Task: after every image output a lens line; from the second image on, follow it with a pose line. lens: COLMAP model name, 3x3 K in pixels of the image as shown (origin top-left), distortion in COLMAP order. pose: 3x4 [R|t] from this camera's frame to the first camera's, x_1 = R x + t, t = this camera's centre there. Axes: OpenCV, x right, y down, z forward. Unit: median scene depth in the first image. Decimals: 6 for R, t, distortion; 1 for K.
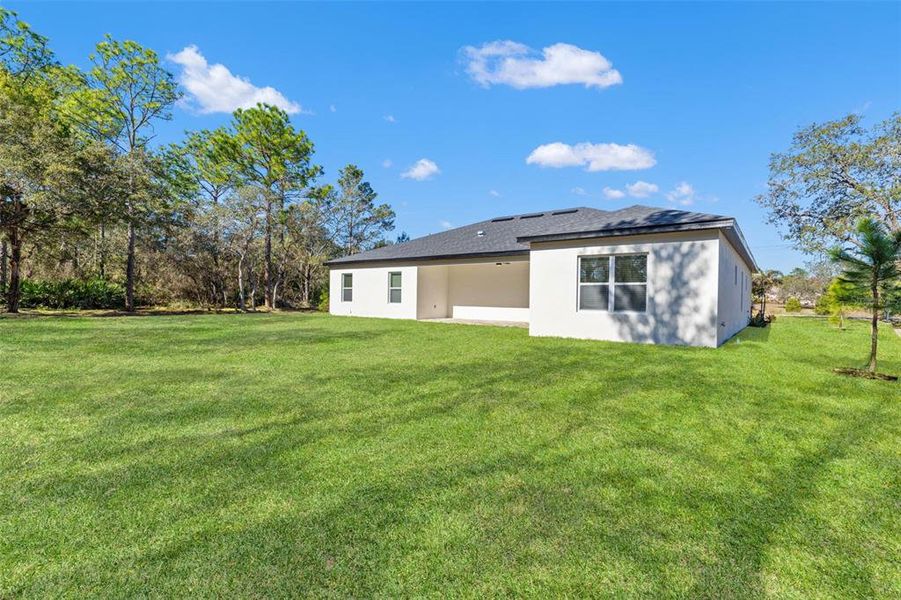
lens RADIAL K [[417.3, 0, 452.2], [0, 417.3, 297.7], [0, 0, 1]] dist [-0.001528, -0.000394]
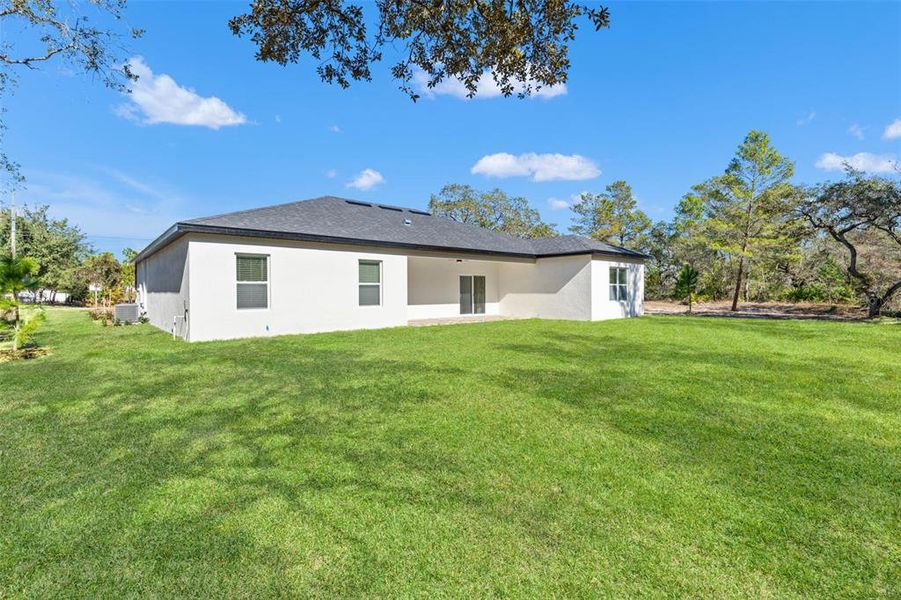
lens RADIAL K [[417.3, 0, 452.2], [0, 417.3, 297.7], [0, 0, 1]] dist [-0.001528, -0.000394]
pose [[0.186529, -0.028427, 0.982038, -1.448044], [0.008932, 0.999589, 0.027238, -0.033051], [-0.982409, 0.003691, 0.186707, 1.373730]]
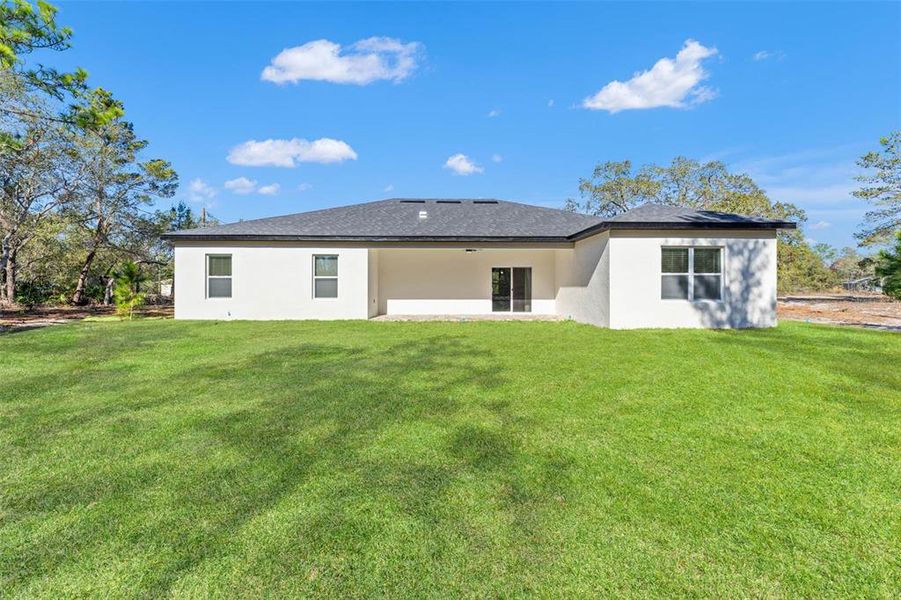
lens RADIAL K [[389.3, 0, 467.8], [0, 389.3, 285.3], [0, 0, 1]] dist [-0.001983, -0.000229]
pose [[0.772376, -0.007141, 0.635126, -0.691306], [0.010506, 0.999944, -0.001534, -0.010059], [-0.635079, 0.007858, 0.772407, 0.611171]]
